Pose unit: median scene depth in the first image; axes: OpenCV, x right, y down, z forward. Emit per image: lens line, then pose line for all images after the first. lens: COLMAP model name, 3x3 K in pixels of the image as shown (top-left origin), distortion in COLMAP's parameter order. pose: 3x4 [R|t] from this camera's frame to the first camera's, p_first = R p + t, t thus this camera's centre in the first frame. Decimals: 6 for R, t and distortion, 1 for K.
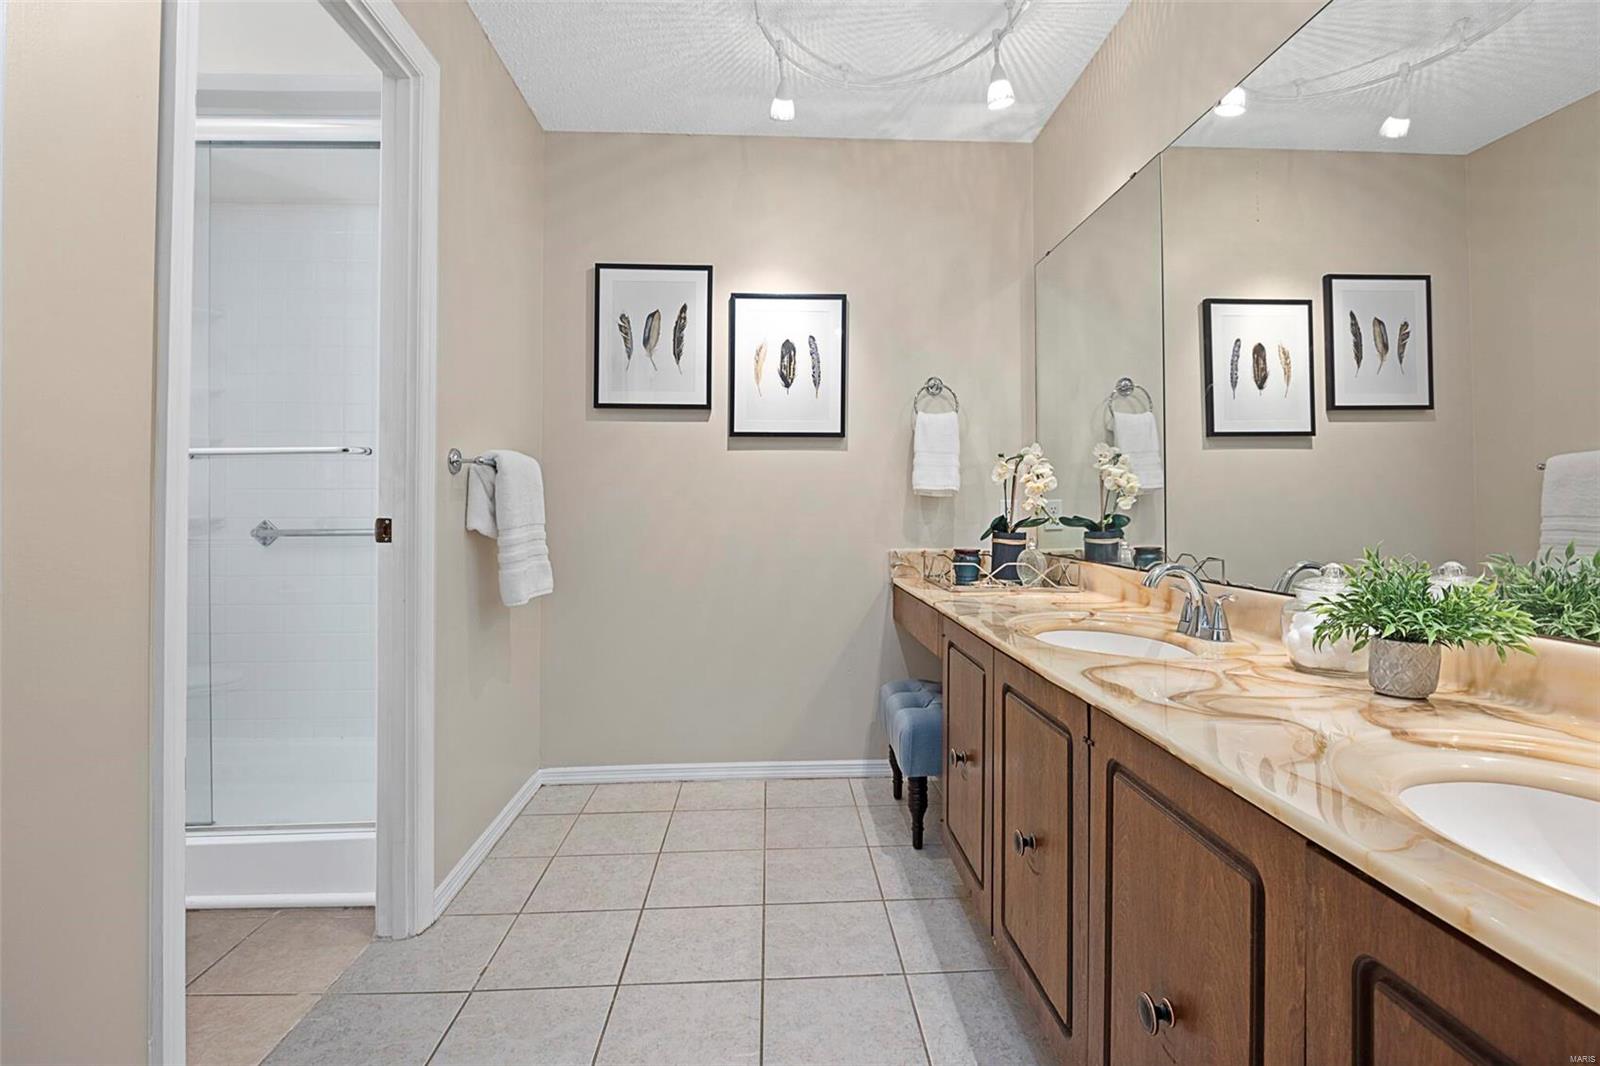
lens RADIAL K [[770.5, 0, 799.1], [0, 770.5, 498.6], [0, 0, 1]] dist [-0.021275, 0.002186]
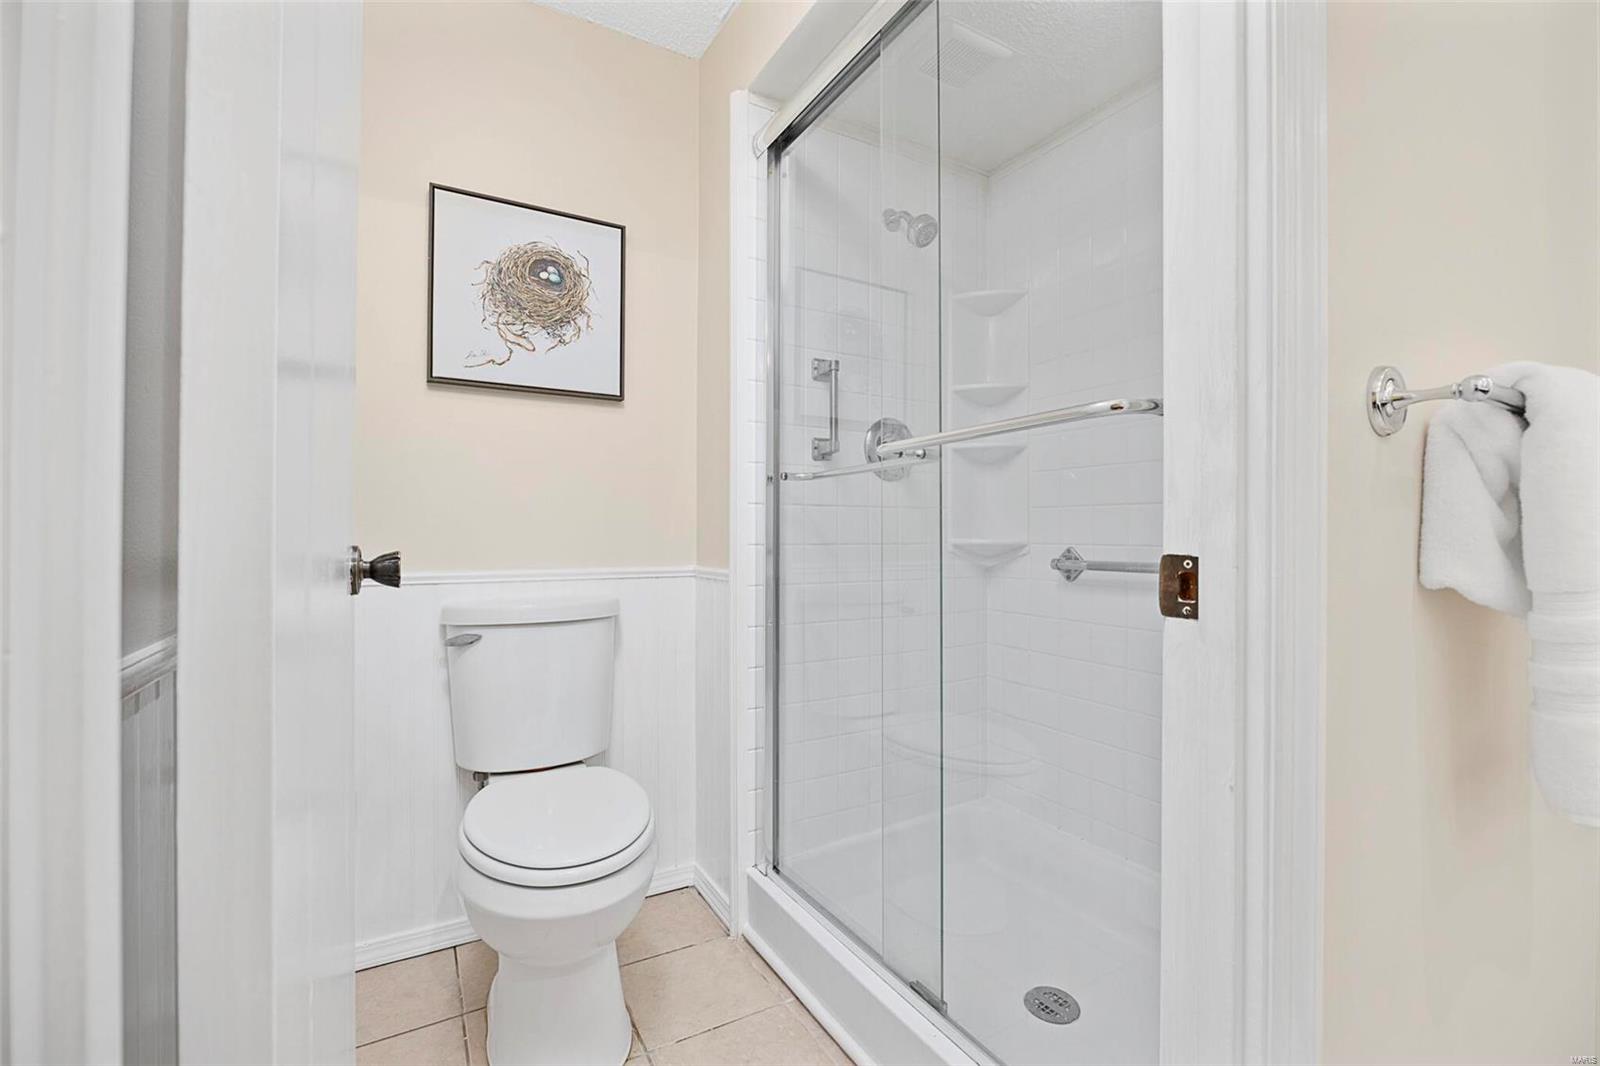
lens RADIAL K [[704.7, 0, 802.2], [0, 704.7, 530.0], [0, 0, 1]] dist [-0.014709, 0.000213]
pose [[0.472605, 0.000299, -0.881274, -0.237415], [0.005916, 0.999976, 0.003511, 0.008294], [0.881254, -0.006873, 0.472592, 0.492207]]
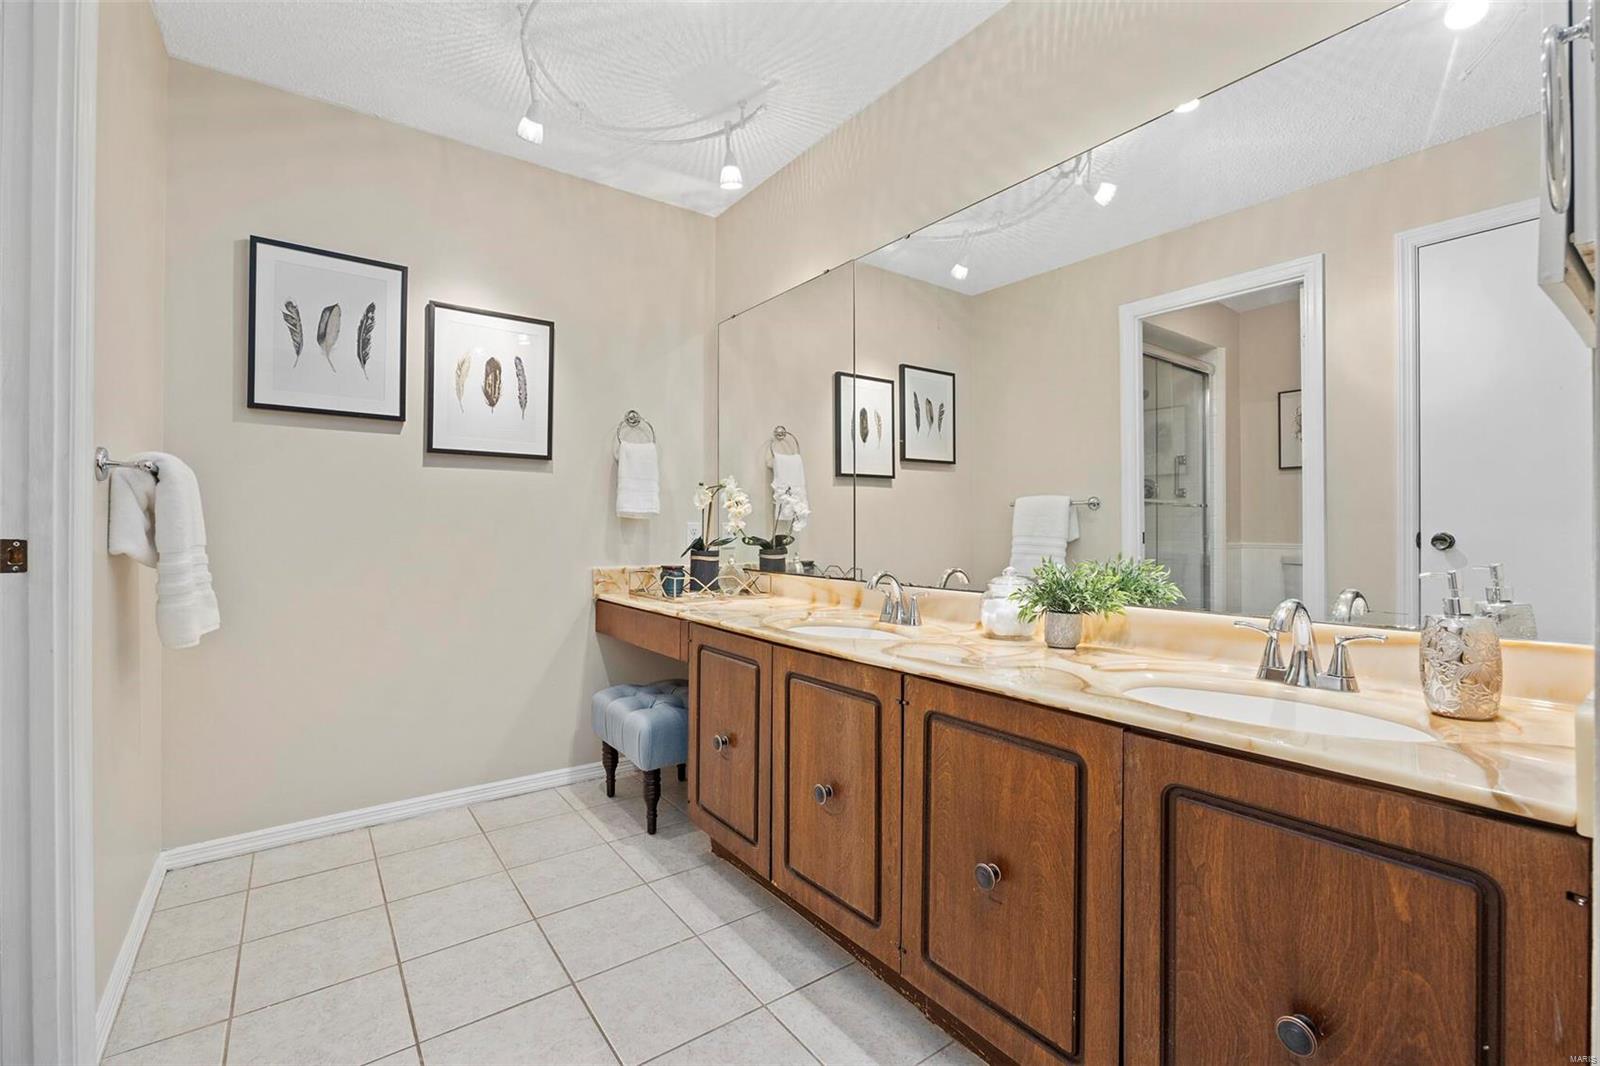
lens RADIAL K [[704.7, 0, 798.1], [0, 704.7, 528.1], [0, 0, 1]] dist [-0.014709, 0.000213]
pose [[0.828810, 0.006319, 0.559494, -0.215414], [-0.012408, 0.999898, 0.007088, 0.001124], [-0.559392, -0.012817, 0.828804, 0.033830]]
